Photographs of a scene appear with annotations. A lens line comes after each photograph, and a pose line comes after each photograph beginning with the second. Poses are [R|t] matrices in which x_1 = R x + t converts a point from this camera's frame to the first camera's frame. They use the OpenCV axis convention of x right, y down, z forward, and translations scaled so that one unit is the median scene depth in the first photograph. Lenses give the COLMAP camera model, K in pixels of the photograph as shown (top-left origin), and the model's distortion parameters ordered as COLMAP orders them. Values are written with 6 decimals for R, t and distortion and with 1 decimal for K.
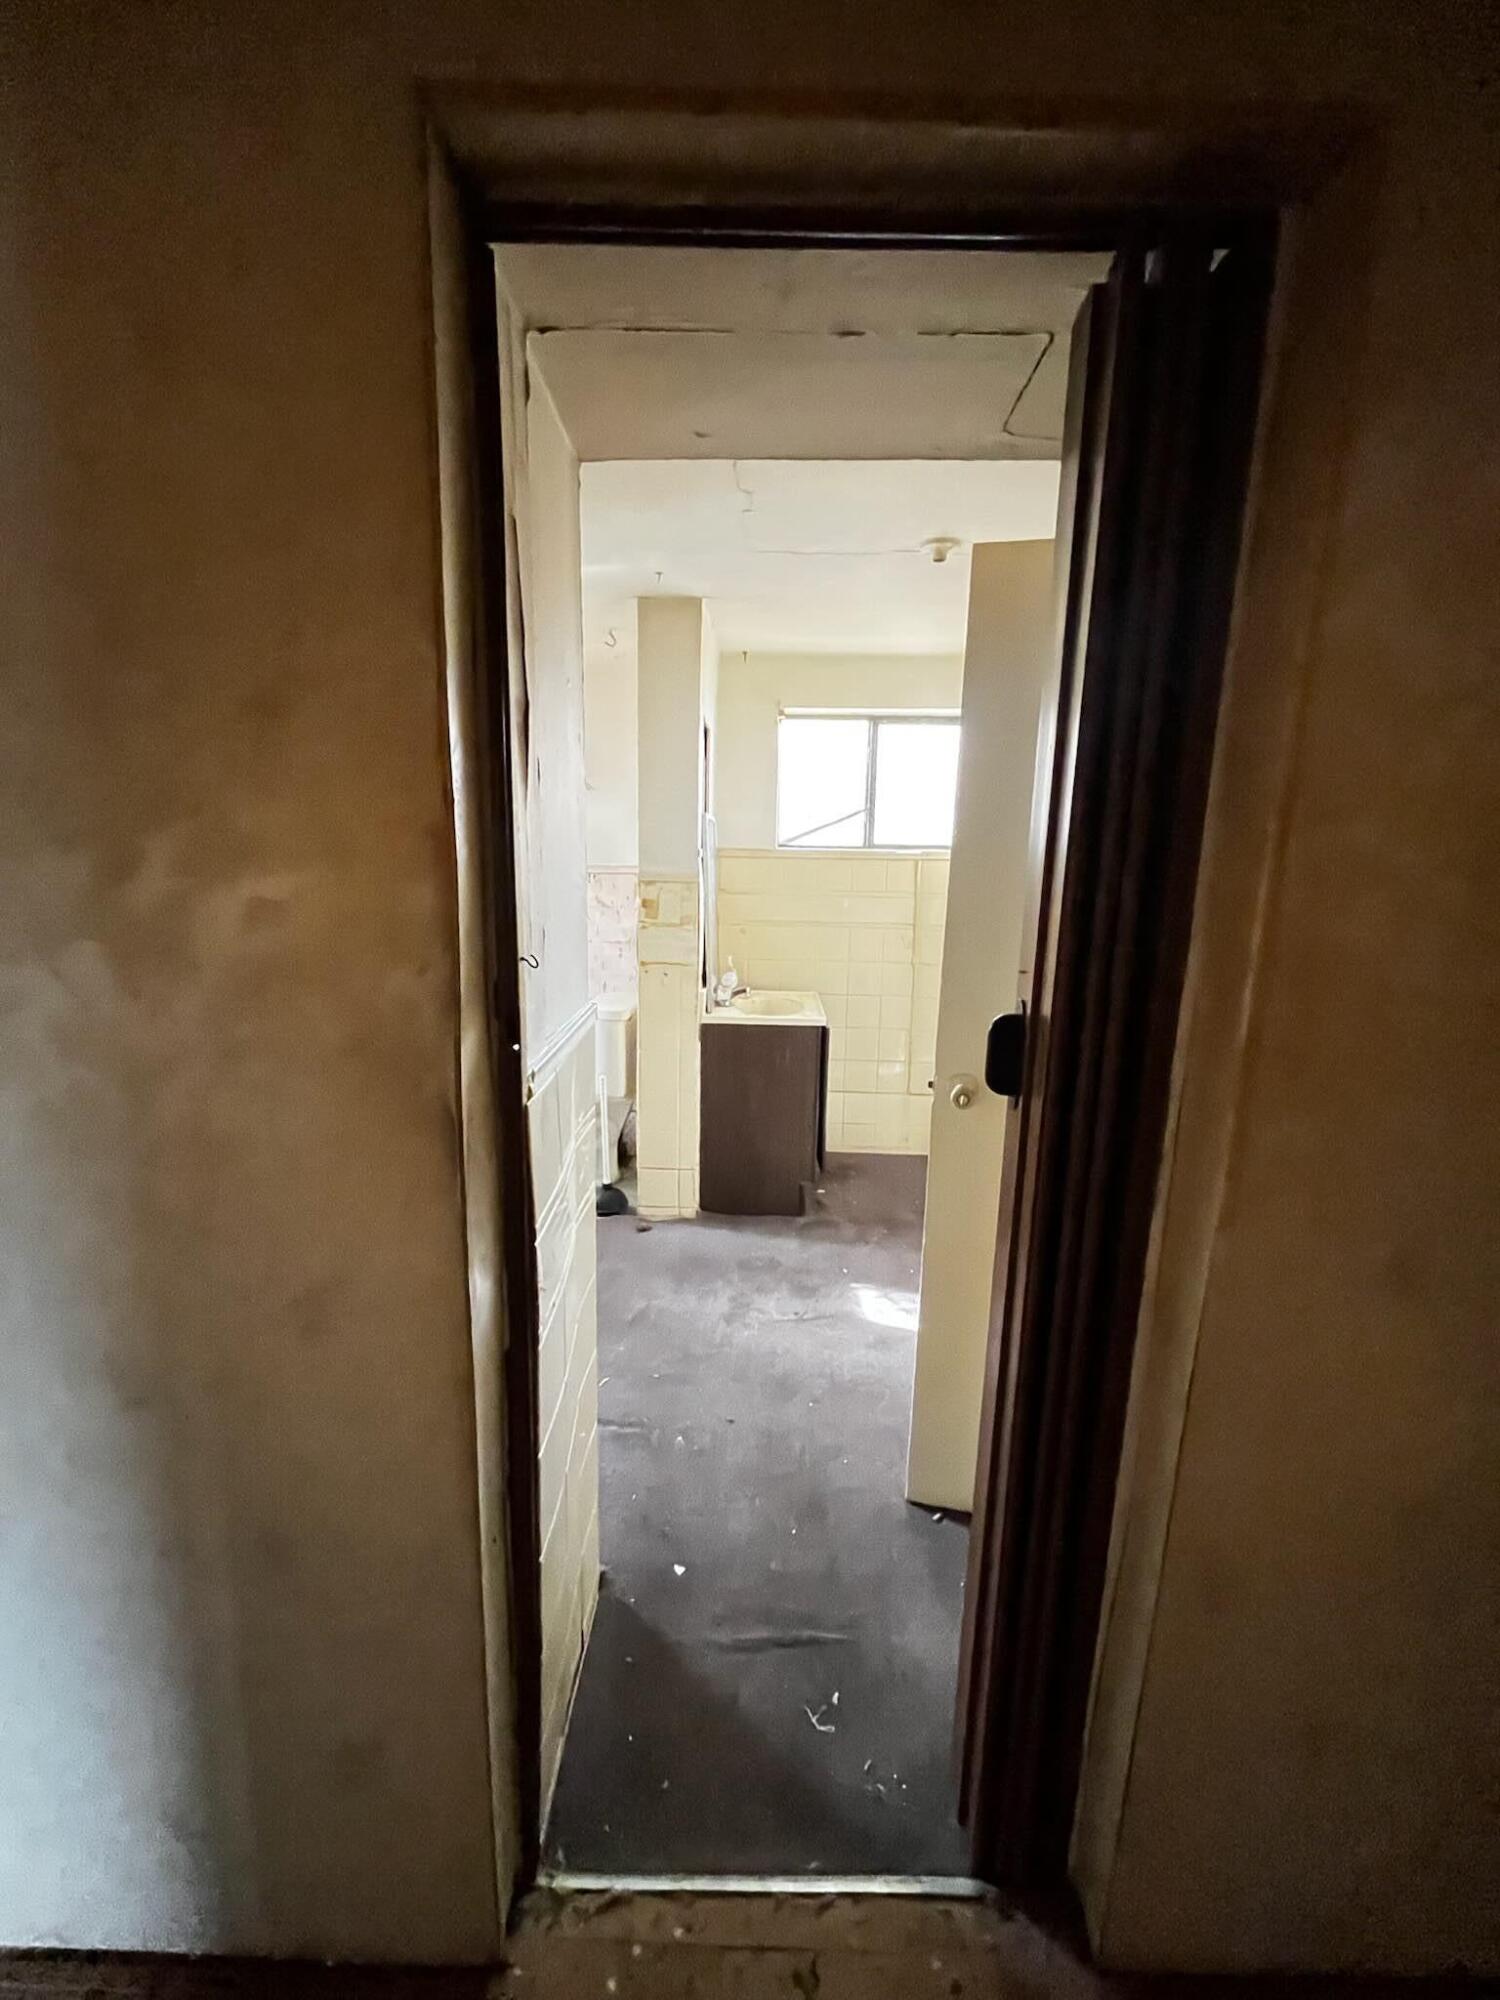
lens RADIAL K [[807.7, 0, 753.7], [0, 807.7, 1007.0], [0, 0, 1]] dist [0.000371, -0.001074]
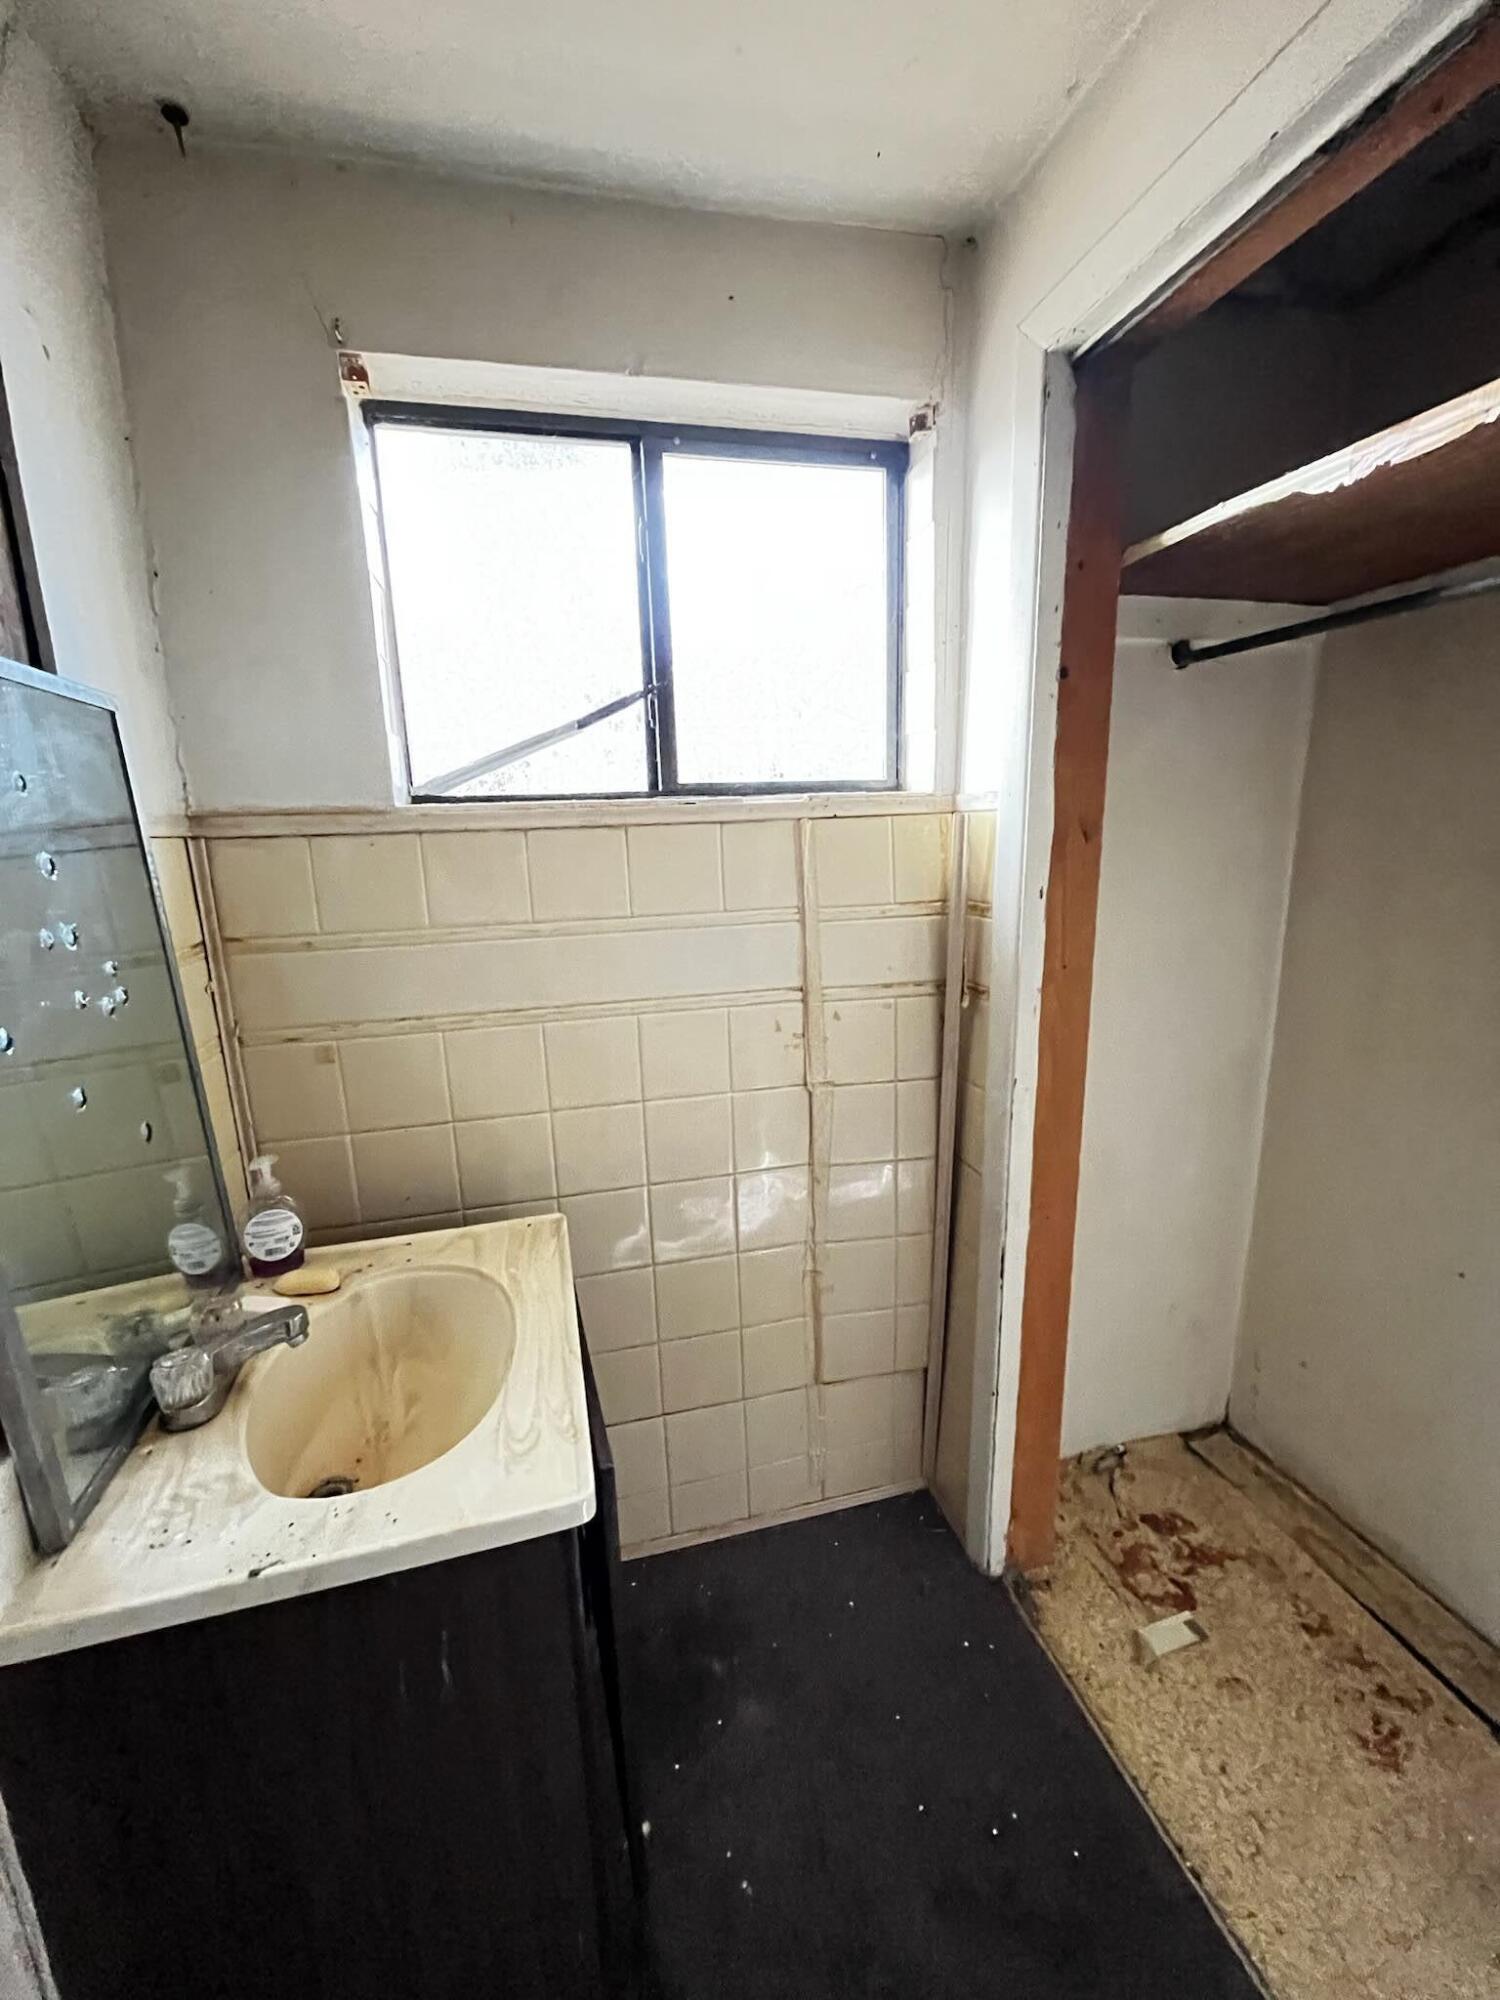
lens RADIAL K [[807.7, 0, 750.6], [0, 807.7, 1005.1], [0, 0, 1]] dist [0.000371, -0.001074]
pose [[0.957914, -0.105310, 0.267042, 0.070756], [0.097389, 0.994327, 0.042772, -0.112562], [-0.270031, -0.014965, 0.962735, 0.630459]]
